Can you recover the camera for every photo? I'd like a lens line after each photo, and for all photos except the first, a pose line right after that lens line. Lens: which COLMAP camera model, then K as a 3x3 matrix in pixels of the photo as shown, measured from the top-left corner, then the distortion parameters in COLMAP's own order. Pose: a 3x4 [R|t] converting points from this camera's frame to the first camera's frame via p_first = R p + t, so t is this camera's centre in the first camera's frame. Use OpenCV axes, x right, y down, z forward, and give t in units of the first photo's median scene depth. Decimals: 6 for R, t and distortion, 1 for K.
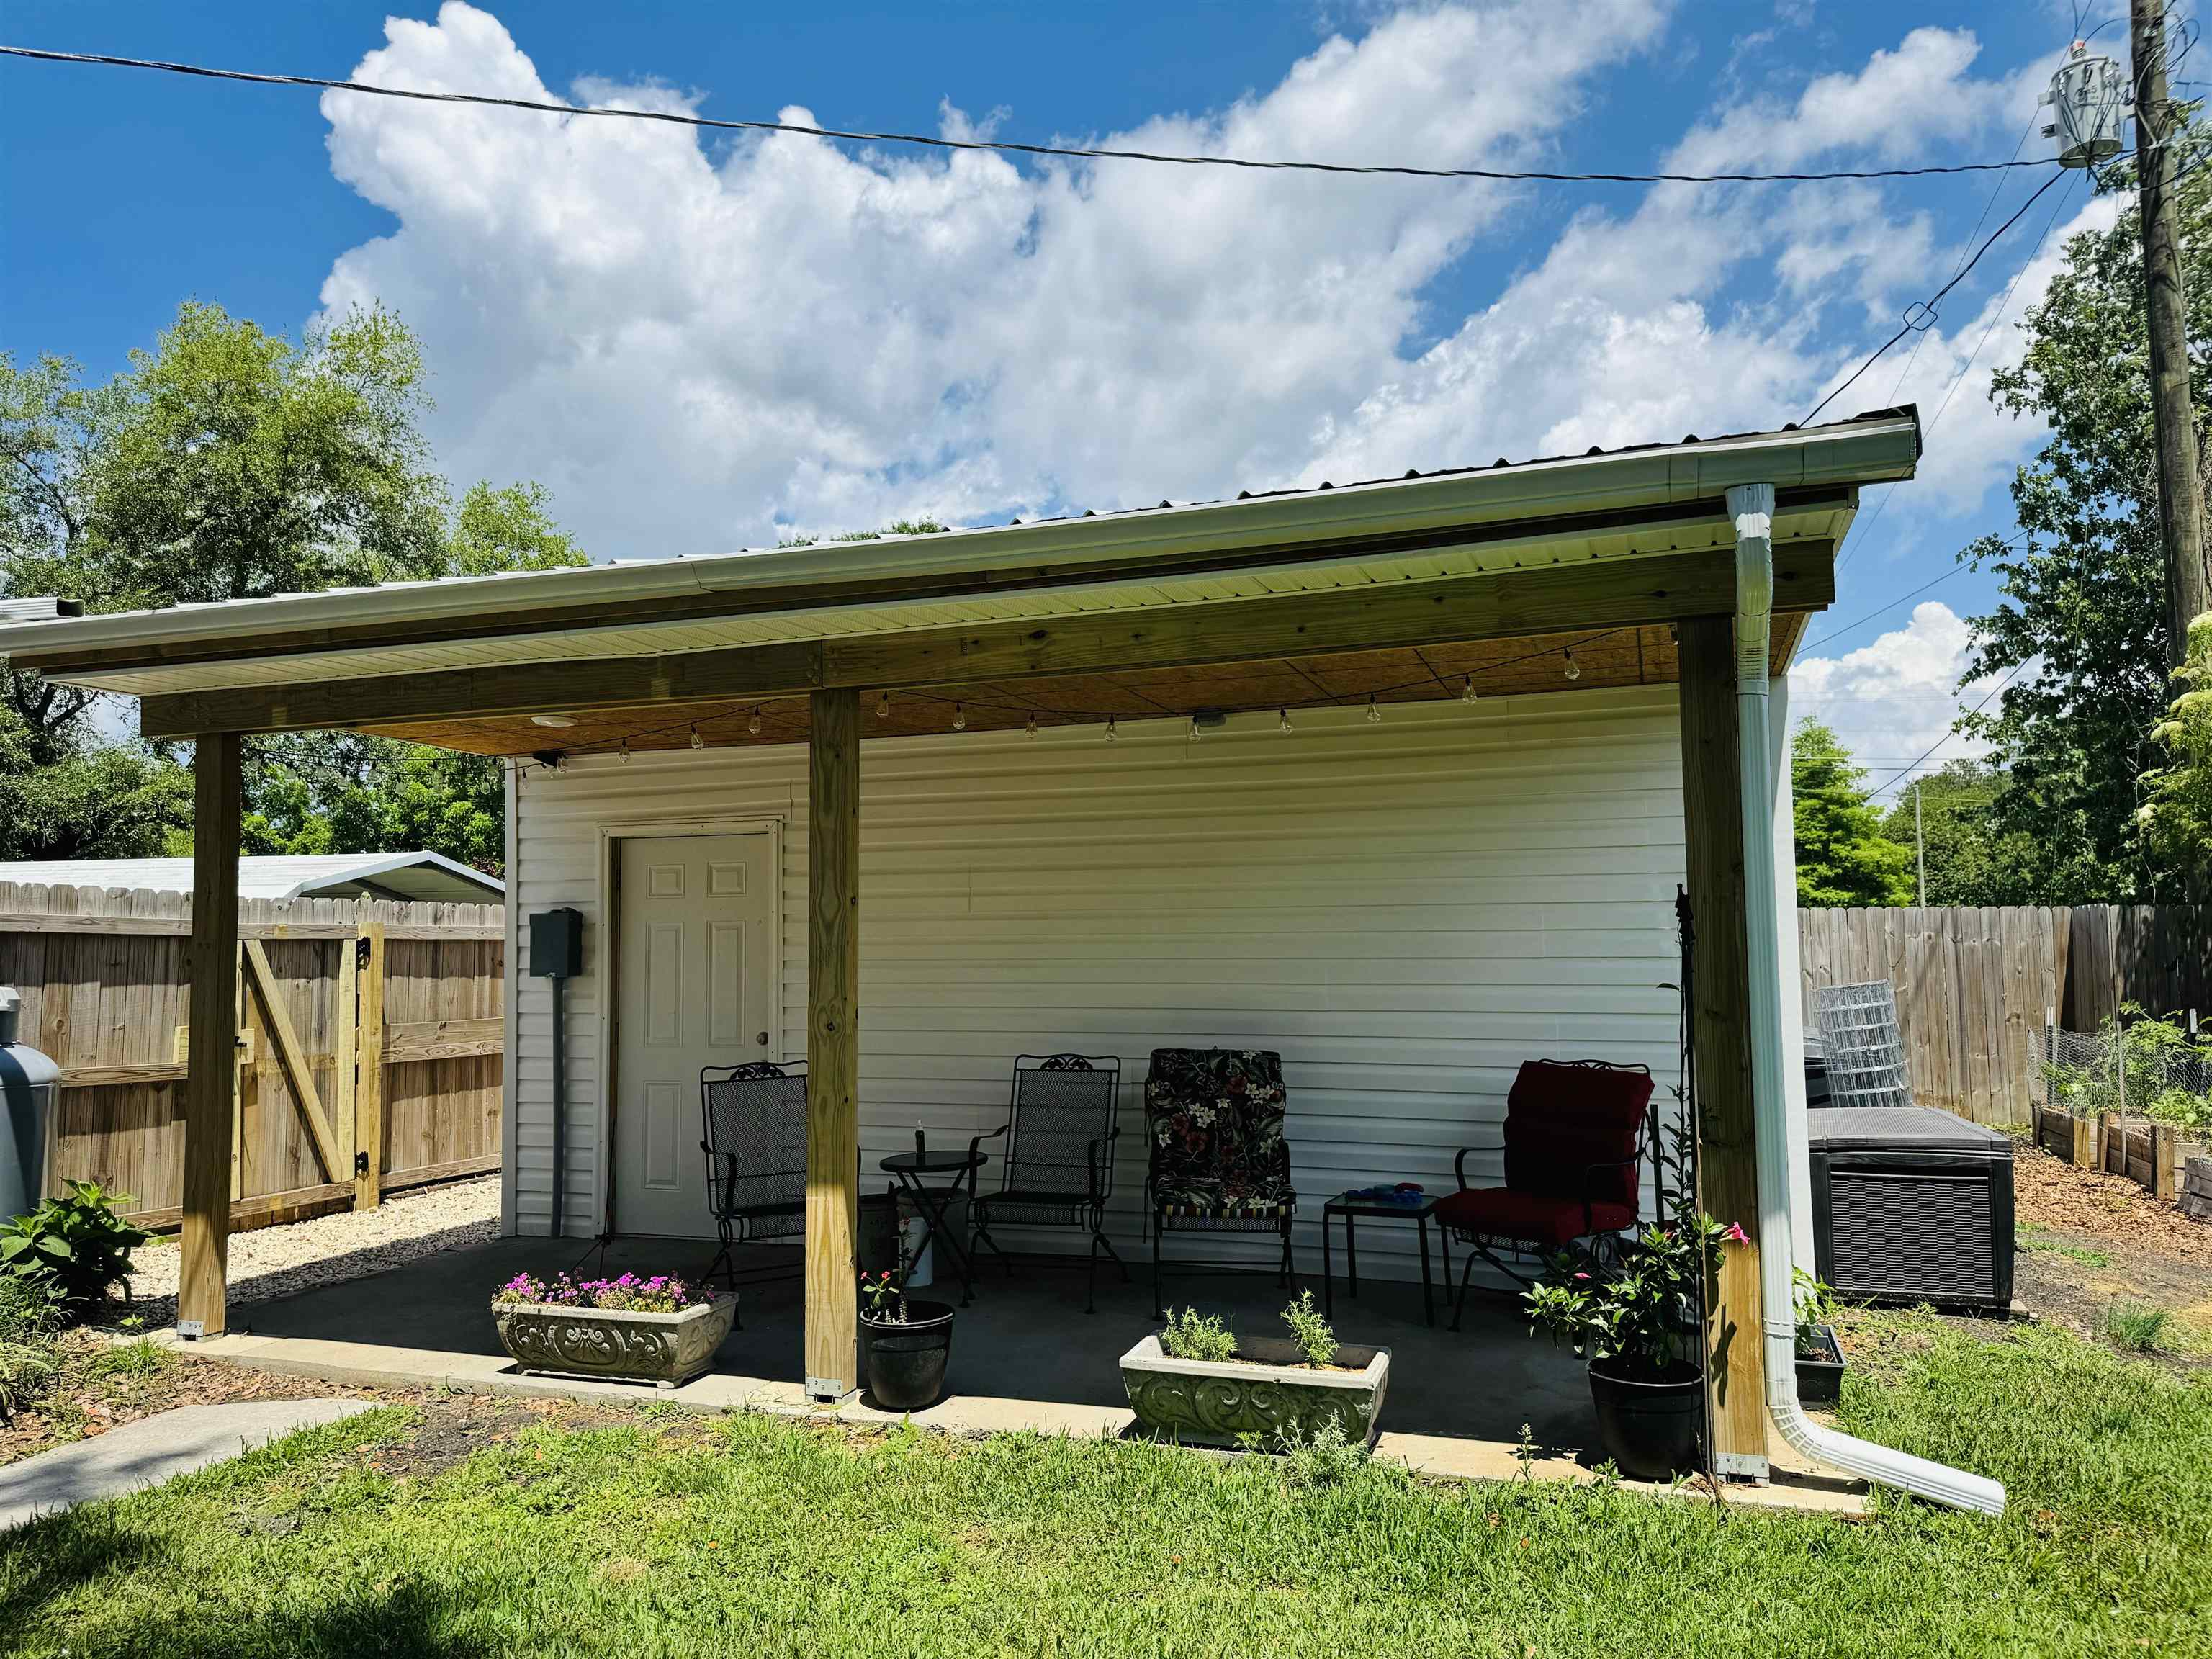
lens RADIAL K [[1637.7, 0, 1104.9], [0, 1637.7, 789.1], [0, 0, 1]] dist [0.140074, -0.277689]
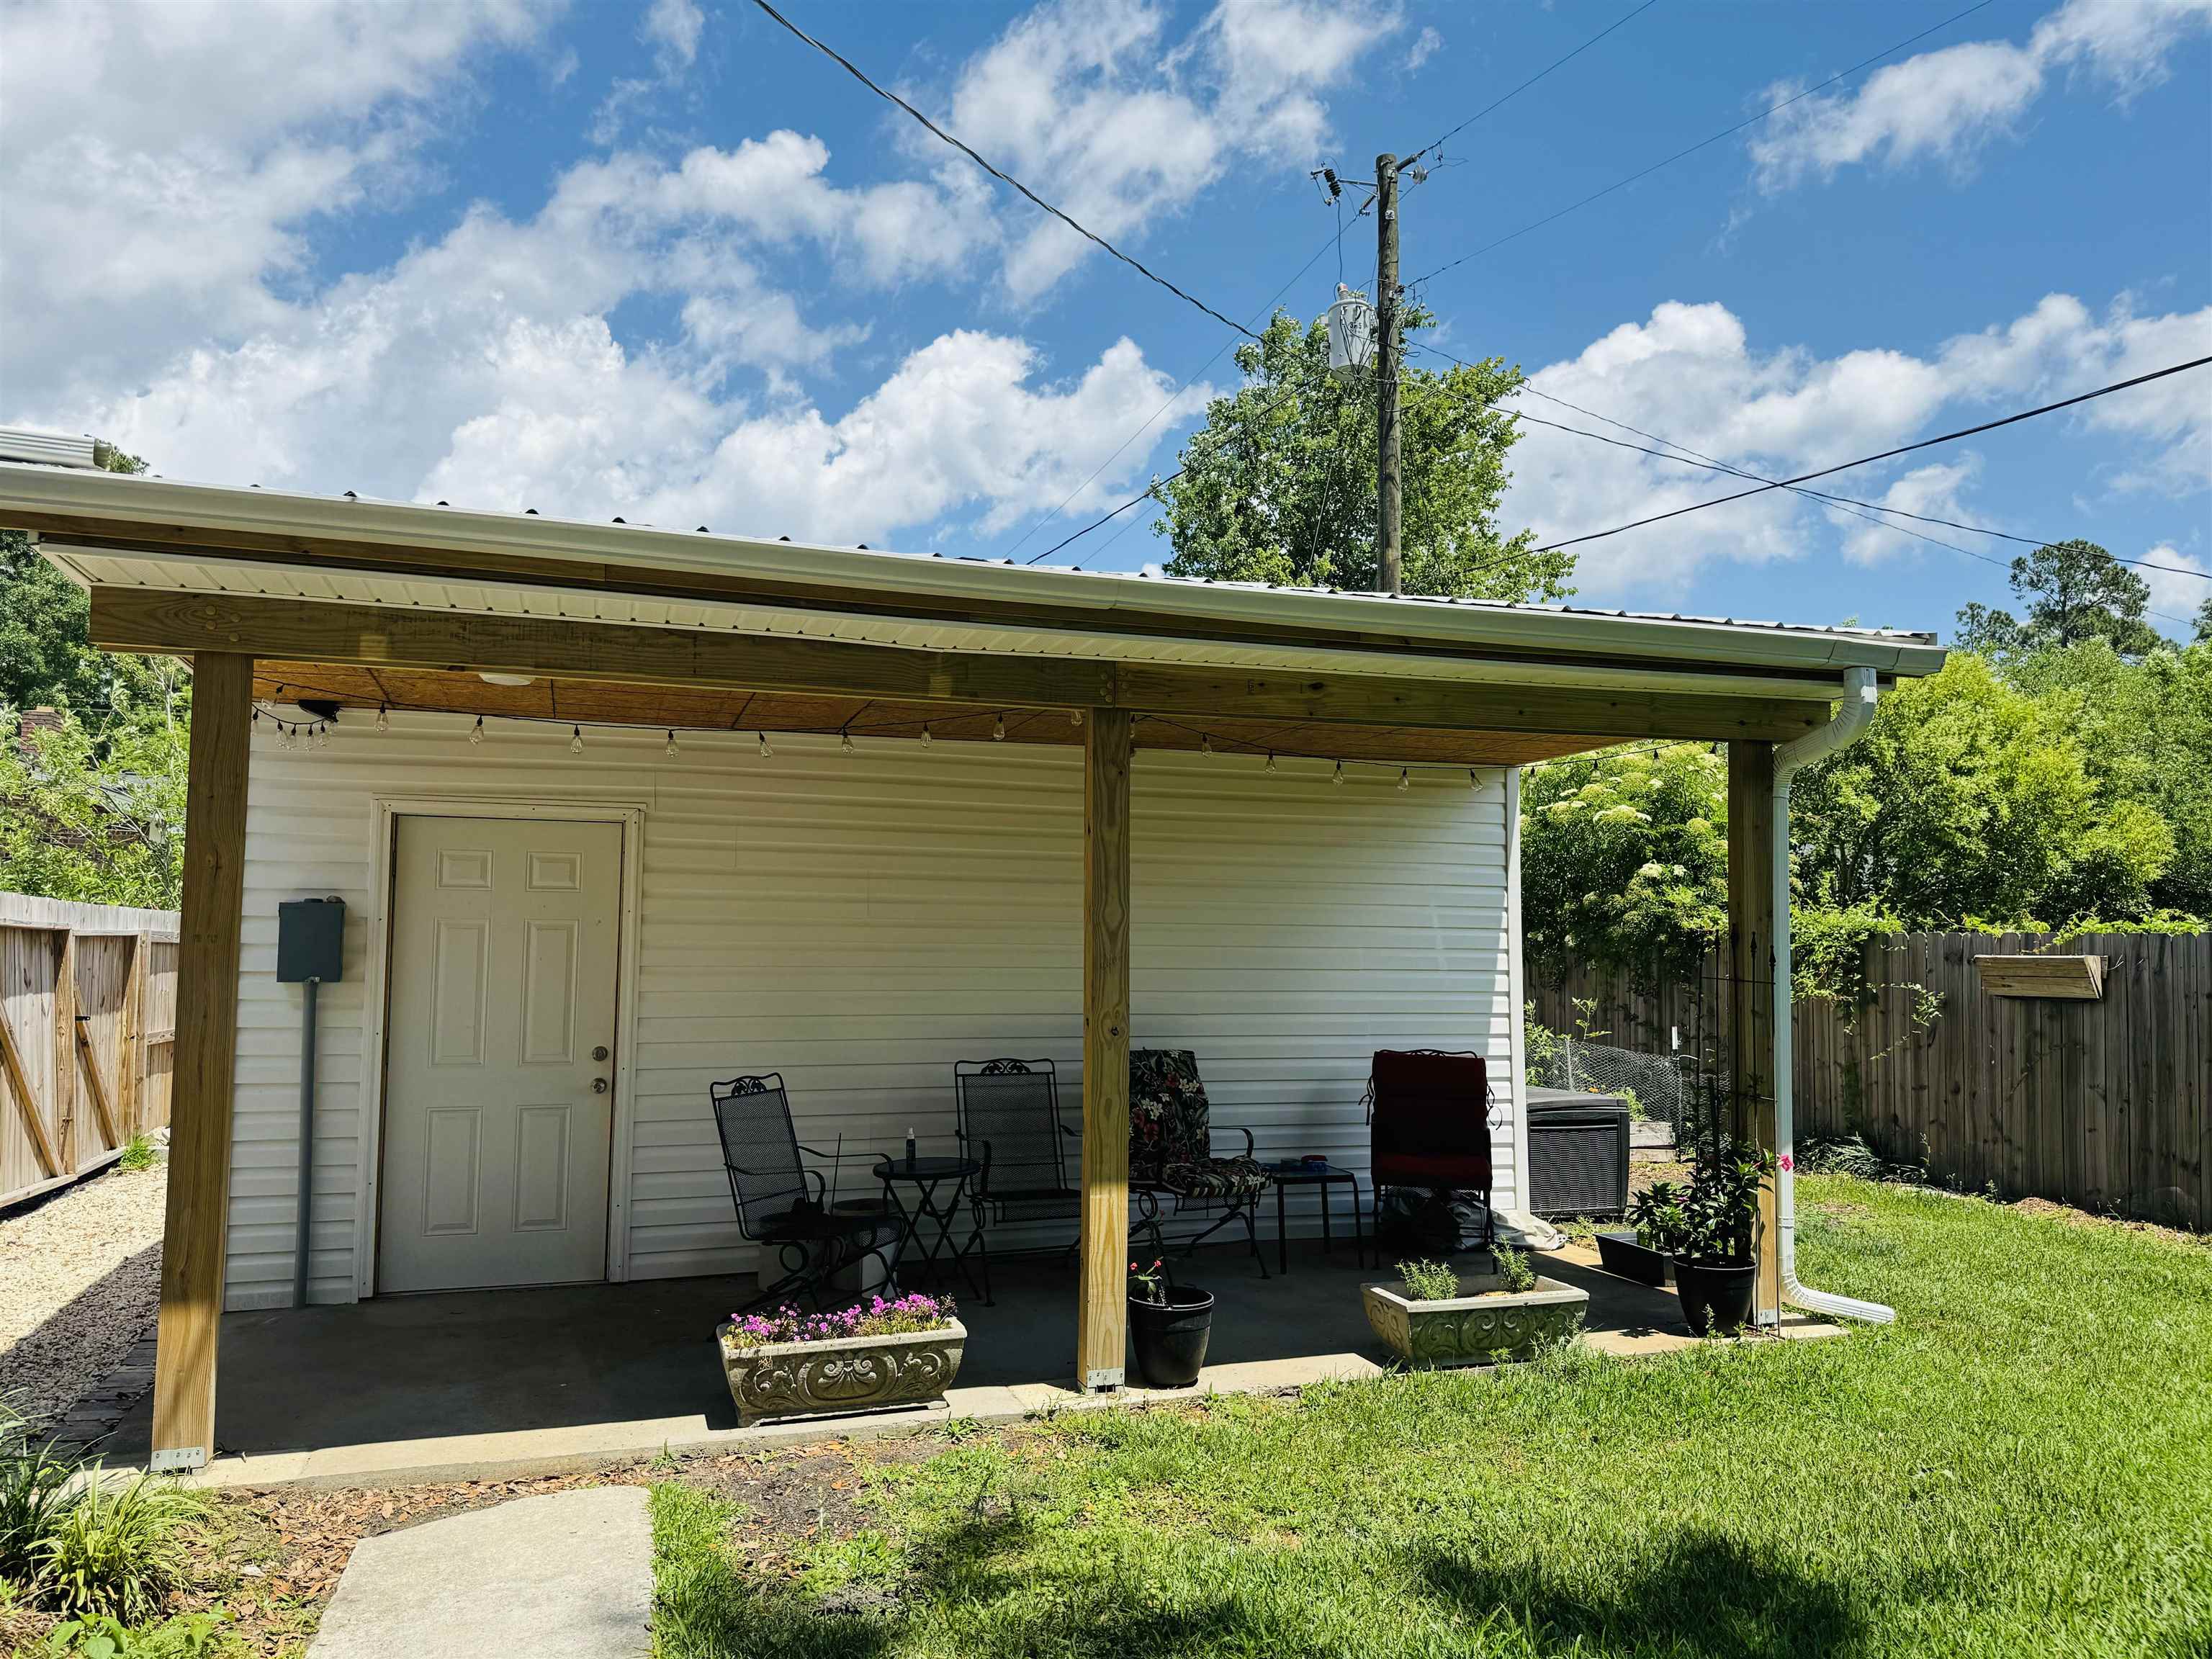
lens RADIAL K [[1637.7, 0, 1104.9], [0, 1637.7, 789.1], [0, 0, 1]] dist [0.140074, -0.277689]
pose [[0.757762, 0.080486, 0.647548, -0.709979], [-0.077229, 0.996451, -0.033480, 0.021912], [-0.647944, -0.024639, 0.761289, 0.177171]]
